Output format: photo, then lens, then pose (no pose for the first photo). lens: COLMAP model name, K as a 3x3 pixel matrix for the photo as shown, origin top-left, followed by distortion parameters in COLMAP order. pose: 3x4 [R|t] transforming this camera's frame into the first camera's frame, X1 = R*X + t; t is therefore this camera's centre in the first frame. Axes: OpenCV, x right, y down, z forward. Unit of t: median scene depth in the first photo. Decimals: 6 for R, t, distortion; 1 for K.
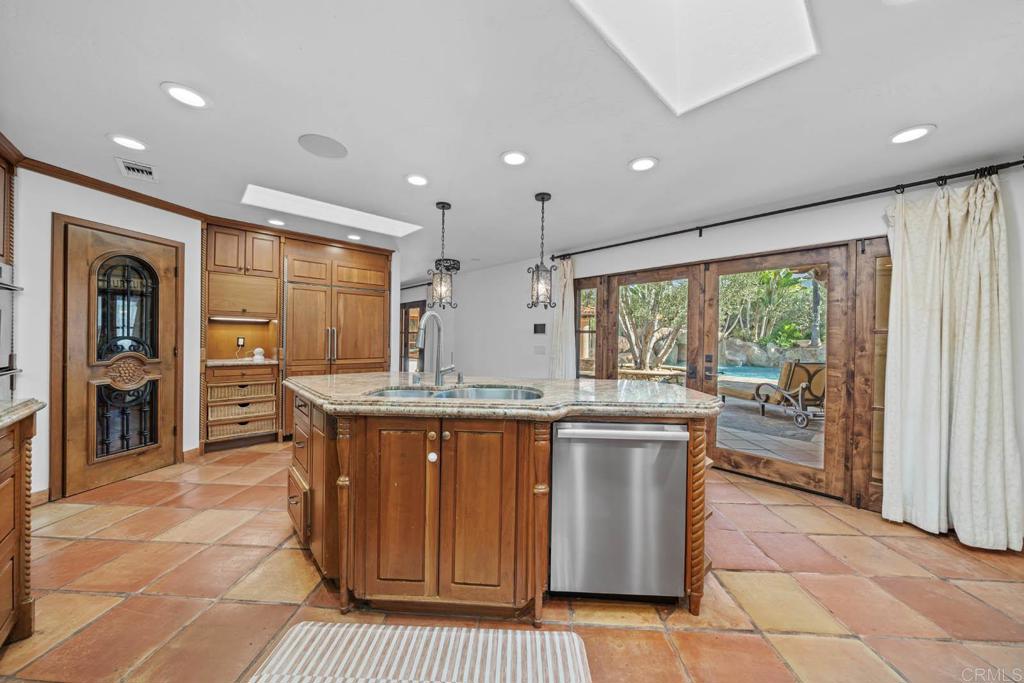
lens RADIAL K [[353.0, 0, 507.8], [0, 353.0, 338.0], [0, 0, 1]] dist [-0.001380, -0.000066]
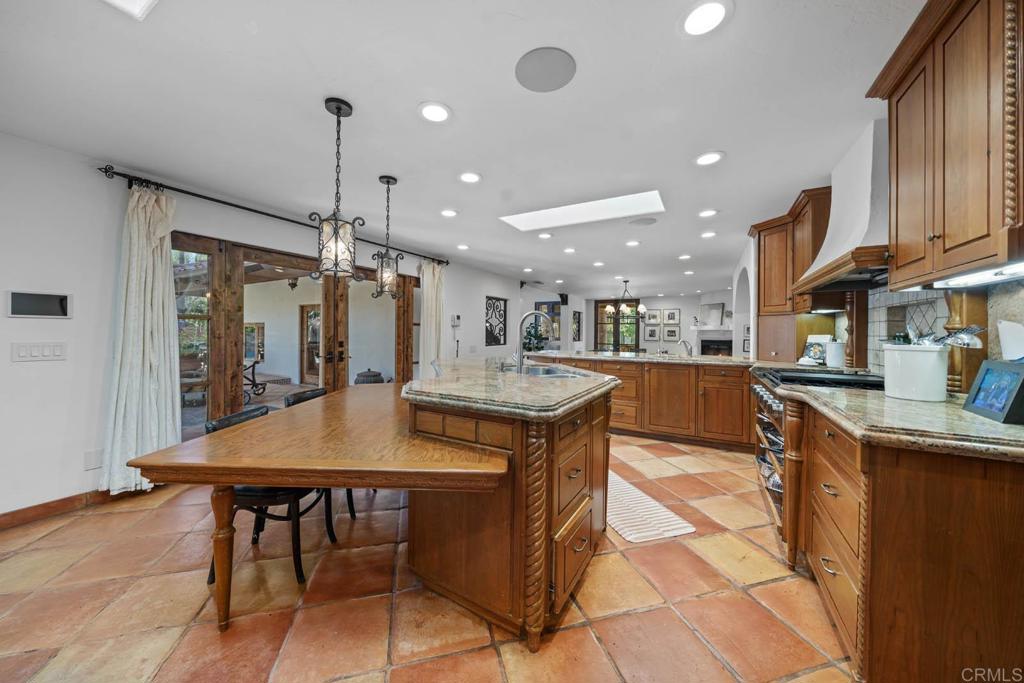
lens RADIAL K [[353.0, 0, 507.8], [0, 353.0, 338.0], [0, 0, 1]] dist [-0.001380, -0.000066]
pose [[-0.311758, -0.036926, 0.949444, -0.763846], [-0.016946, 0.999302, 0.033301, -0.013585], [-0.950010, -0.005707, -0.312166, 0.834996]]
